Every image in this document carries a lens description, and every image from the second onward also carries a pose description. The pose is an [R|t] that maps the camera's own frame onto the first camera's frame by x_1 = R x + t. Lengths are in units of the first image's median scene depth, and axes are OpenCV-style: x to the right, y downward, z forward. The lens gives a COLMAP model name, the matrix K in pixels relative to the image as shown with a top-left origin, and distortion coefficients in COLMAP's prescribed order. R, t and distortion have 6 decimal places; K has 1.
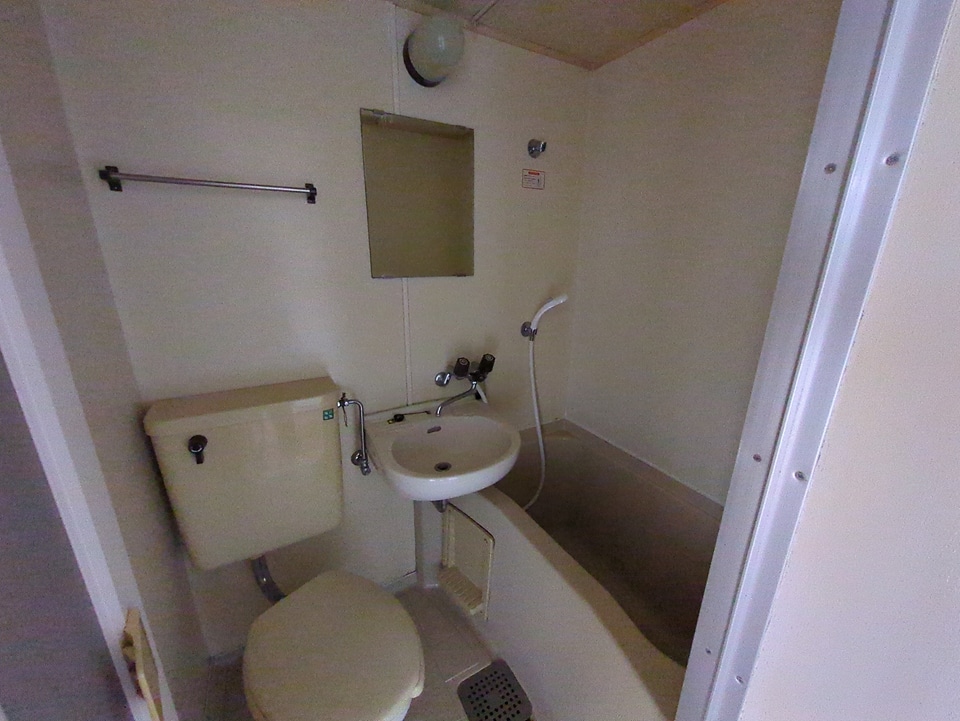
lens RADIAL K [[382.2, 0, 484.2], [0, 382.2, 364.3], [0, 0, 1]] dist [0.009982, -0.000562]
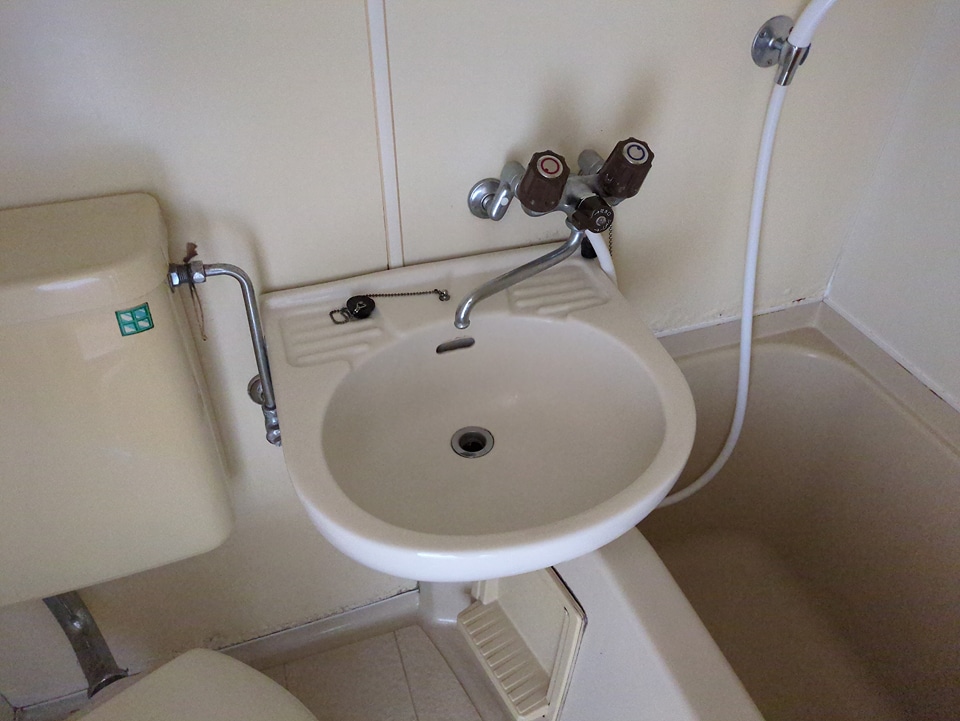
lens RADIAL K [[720.7, 0, 485.0], [0, 720.7, 367.0], [0, 0, 1]] dist [0.049048, -0.051973]
pose [[0.981024, 0.122473, -0.150310, 0.003245], [-0.052160, 0.913368, 0.403781, -0.089731], [0.186740, -0.388278, 0.902423, 0.371964]]
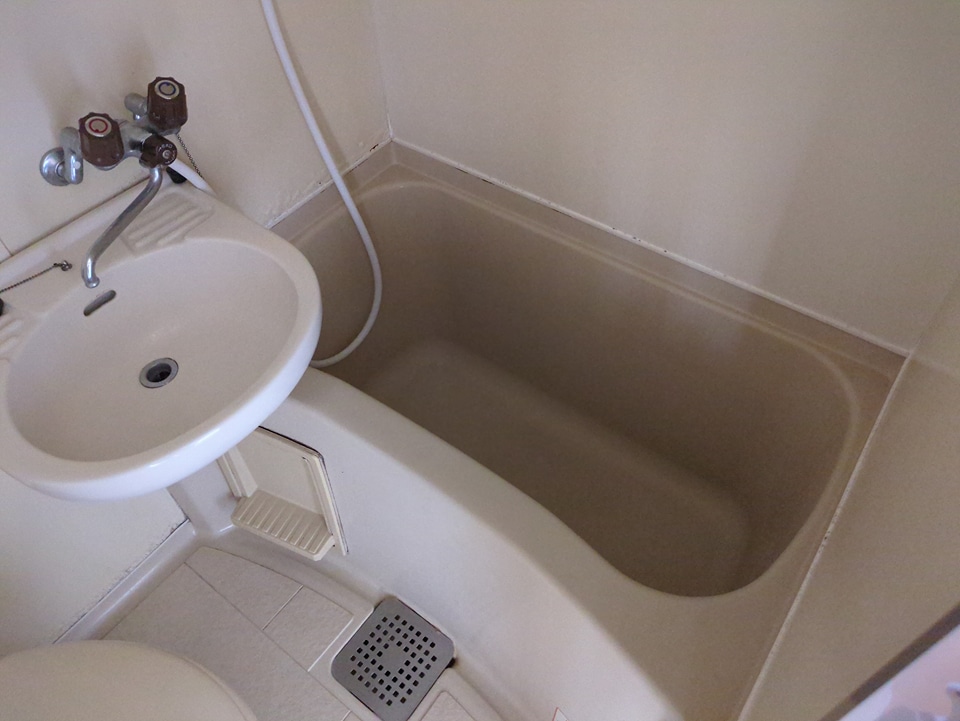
lens RADIAL K [[716.7, 0, 487.6], [0, 716.7, 341.6], [0, 0, 1]] dist [0.051051, -0.059401]
pose [[0.919254, -0.324543, 0.222808, 0.063170], [0.158423, 0.823113, 0.545332, -0.148216], [-0.360380, -0.466001, 0.808066, 0.208612]]
